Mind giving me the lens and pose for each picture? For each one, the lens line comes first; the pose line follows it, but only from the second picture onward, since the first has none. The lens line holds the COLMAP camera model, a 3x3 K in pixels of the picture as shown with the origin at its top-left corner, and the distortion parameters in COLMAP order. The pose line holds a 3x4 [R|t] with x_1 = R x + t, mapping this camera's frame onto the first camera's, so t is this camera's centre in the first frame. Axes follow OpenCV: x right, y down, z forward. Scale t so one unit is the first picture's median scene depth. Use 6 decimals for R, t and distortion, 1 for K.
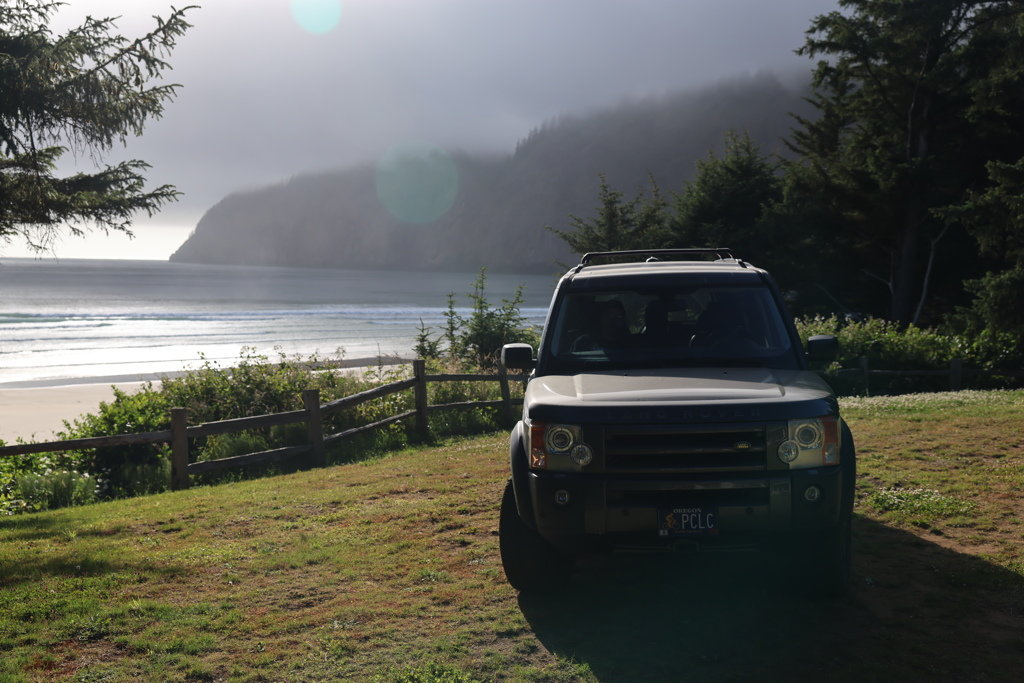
lens RADIAL K [[1249.2, 0, 511.7], [0, 1249.2, 353.9], [0, 0, 1]] dist [0.079026, 0.000000]
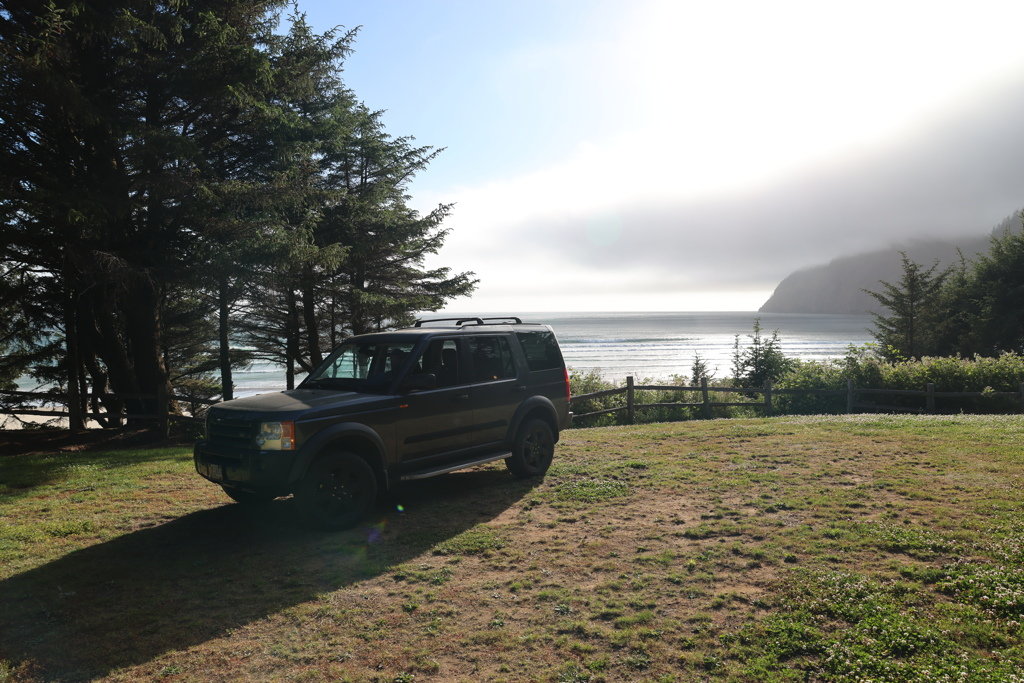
lens RADIAL K [[714.4, 0, 506.8], [0, 714.4, 303.1], [0, 0, 1]] dist [-0.086582, 0.042999]
pose [[0.806262, -0.025111, -0.591026, 0.359477], [-0.025675, 0.996672, -0.077371, -0.015474], [0.591001, 0.077556, 0.802934, 0.127726]]
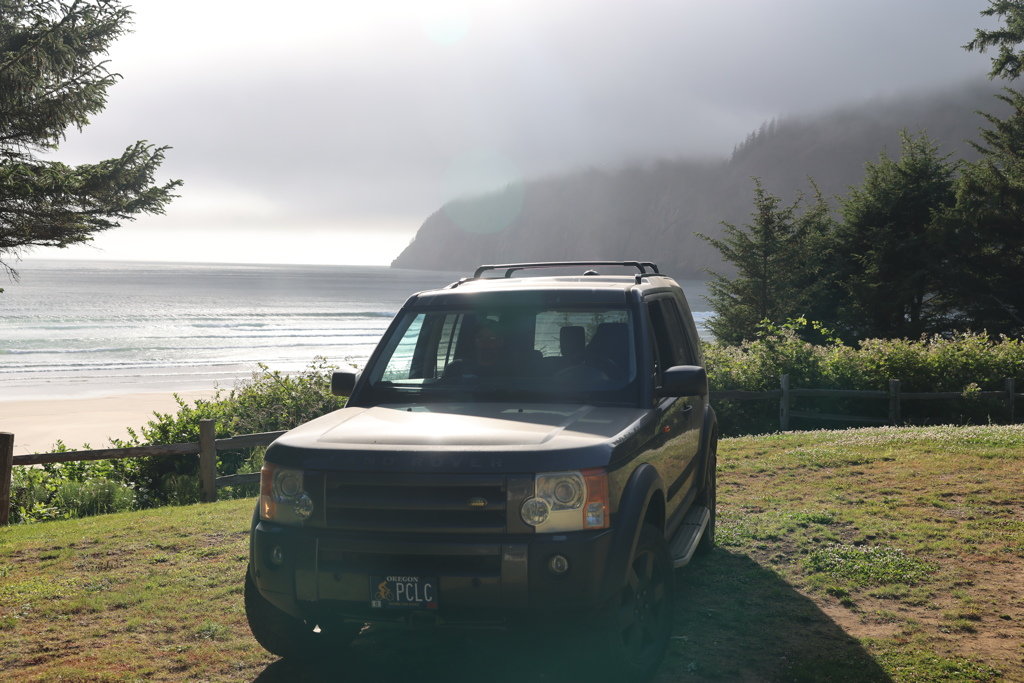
lens RADIAL K [[1249.2, 0, 511.4], [0, 1249.2, 347.1], [0, 0, 1]] dist [0.079026, 0.000000]
pose [[0.984566, 0.016006, -0.174283, 0.112868], [-0.017801, 0.999803, -0.008740, -0.007511], [0.174108, 0.011708, 0.984657, 0.059997]]
